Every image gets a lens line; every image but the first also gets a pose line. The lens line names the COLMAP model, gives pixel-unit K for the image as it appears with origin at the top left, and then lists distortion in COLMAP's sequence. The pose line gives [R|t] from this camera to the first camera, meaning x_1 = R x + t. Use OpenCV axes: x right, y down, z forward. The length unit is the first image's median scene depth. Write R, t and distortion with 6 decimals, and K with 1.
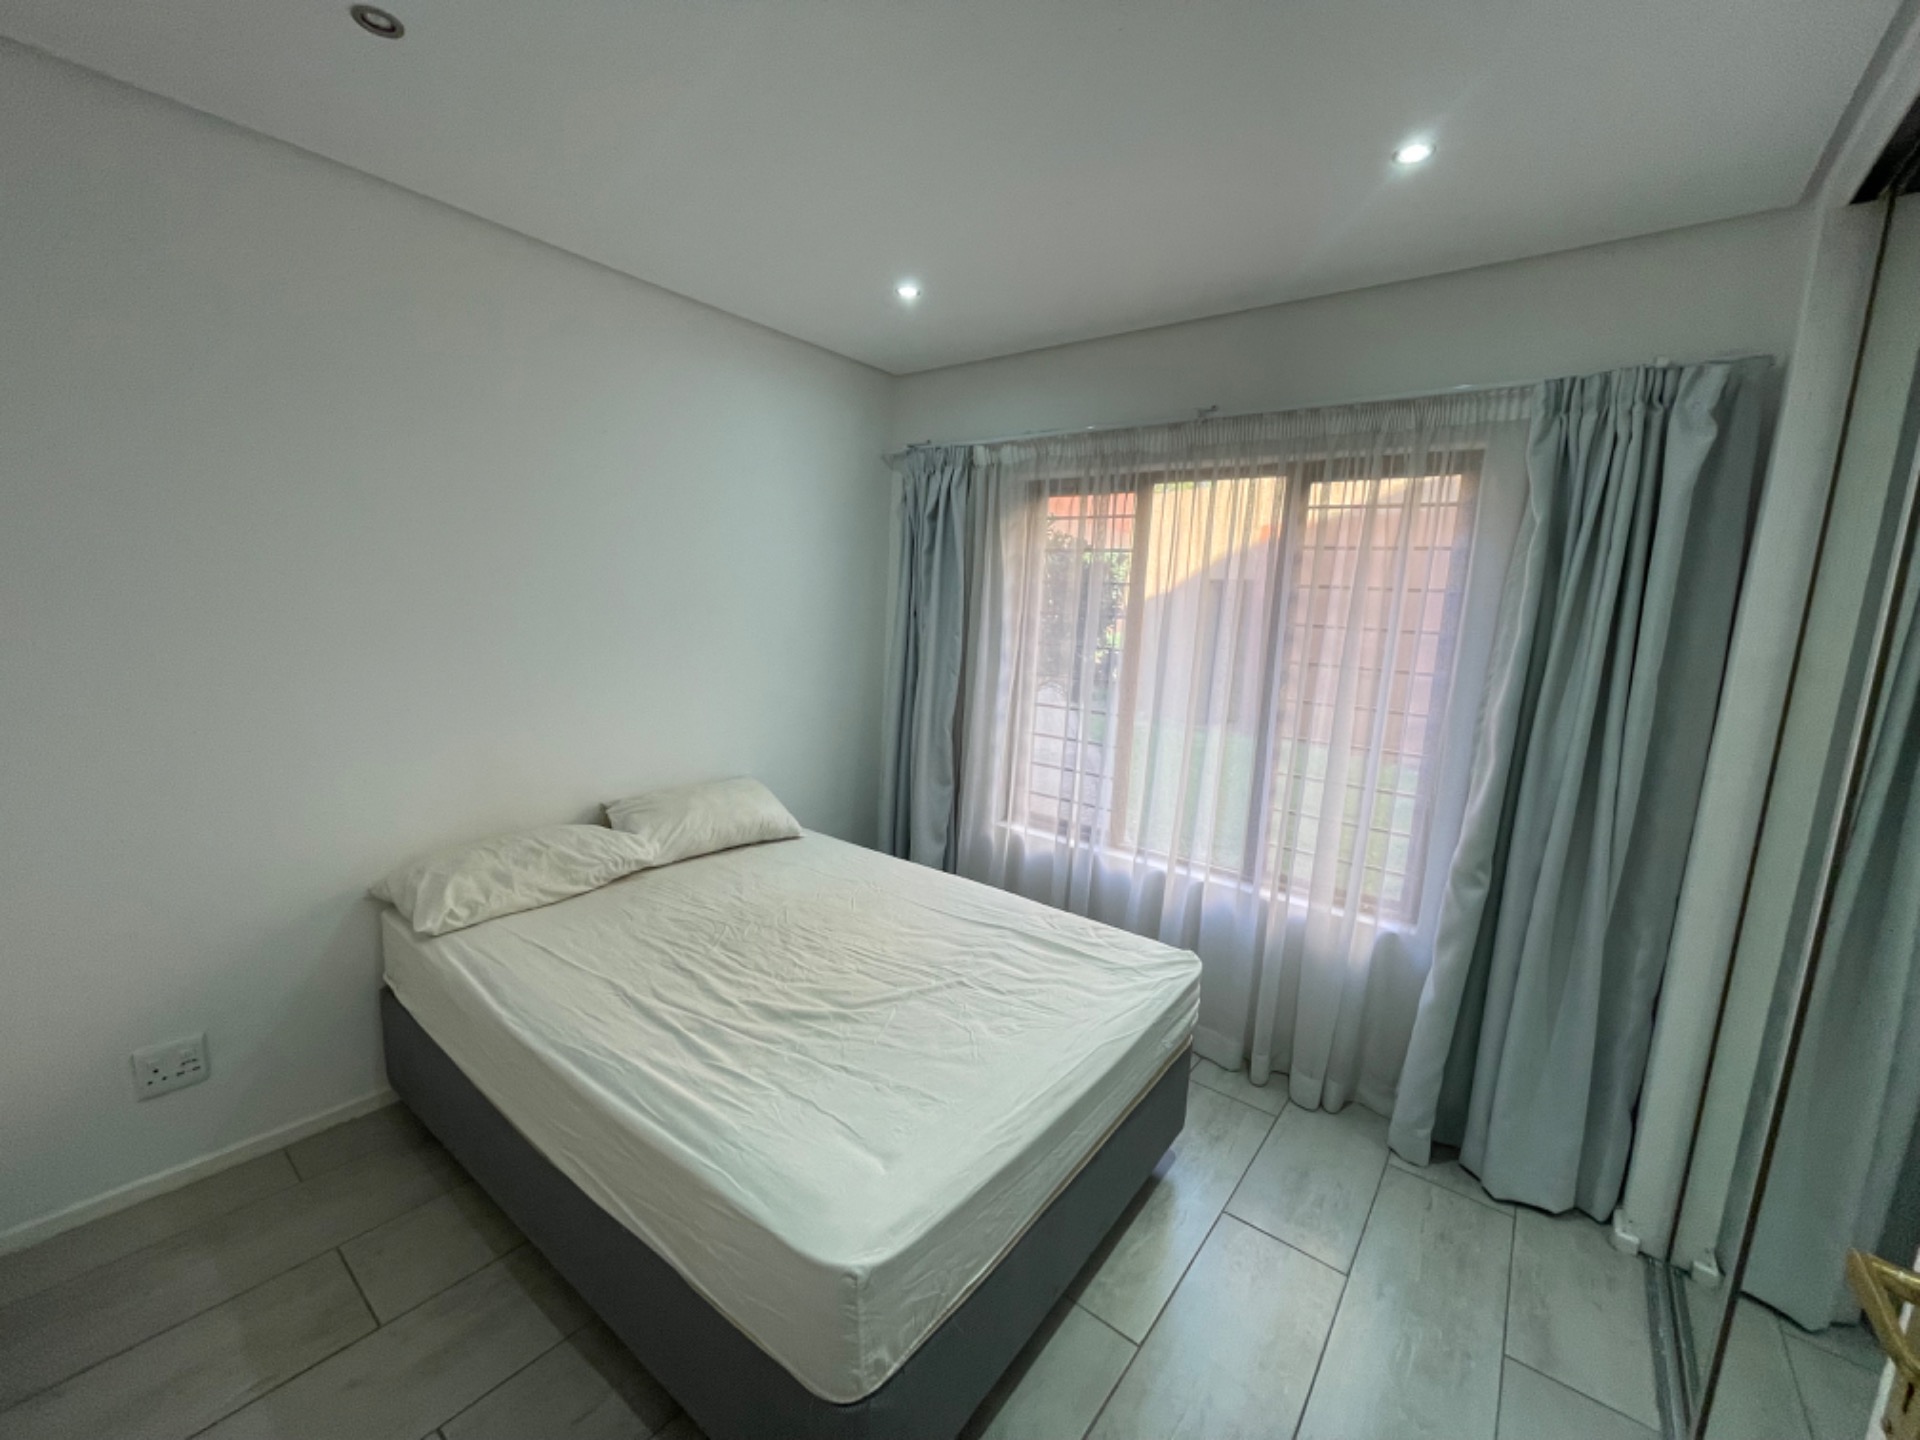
lens RADIAL K [[772.9, 0, 953.0], [0, 772.9, 720.8], [0, 0, 1]] dist [0.001348, -0.000022]
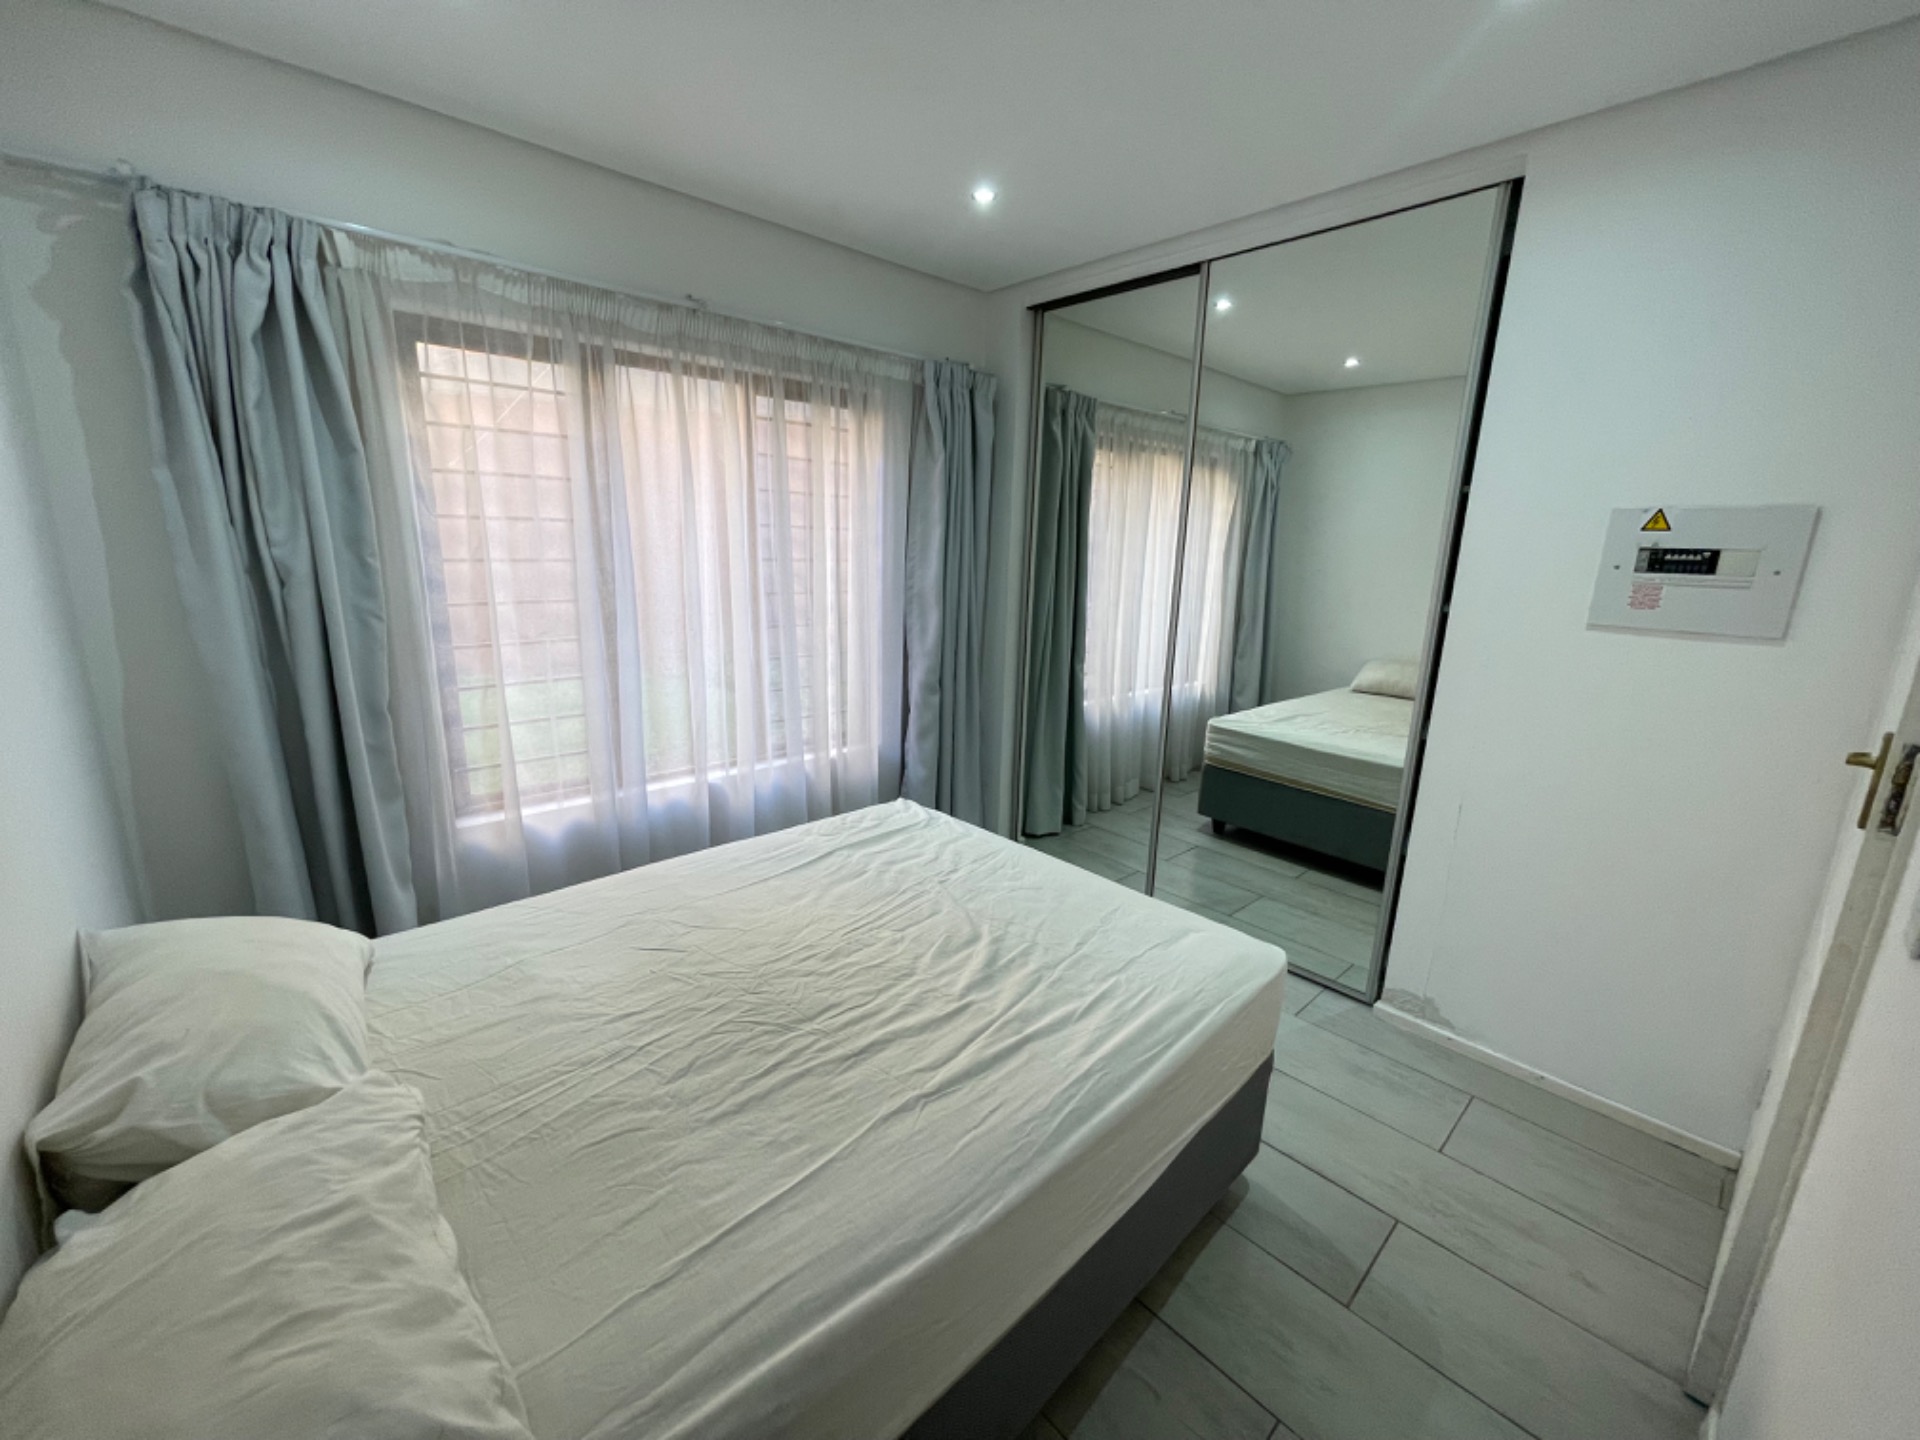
lens RADIAL K [[772.9, 0, 953.0], [0, 772.9, 720.8], [0, 0, 1]] dist [0.001348, -0.000022]
pose [[0.154756, -0.268640, 0.950728, -0.822228], [0.133188, 0.959209, 0.249356, -0.118174], [-0.978934, 0.088036, 0.184223, 0.677242]]
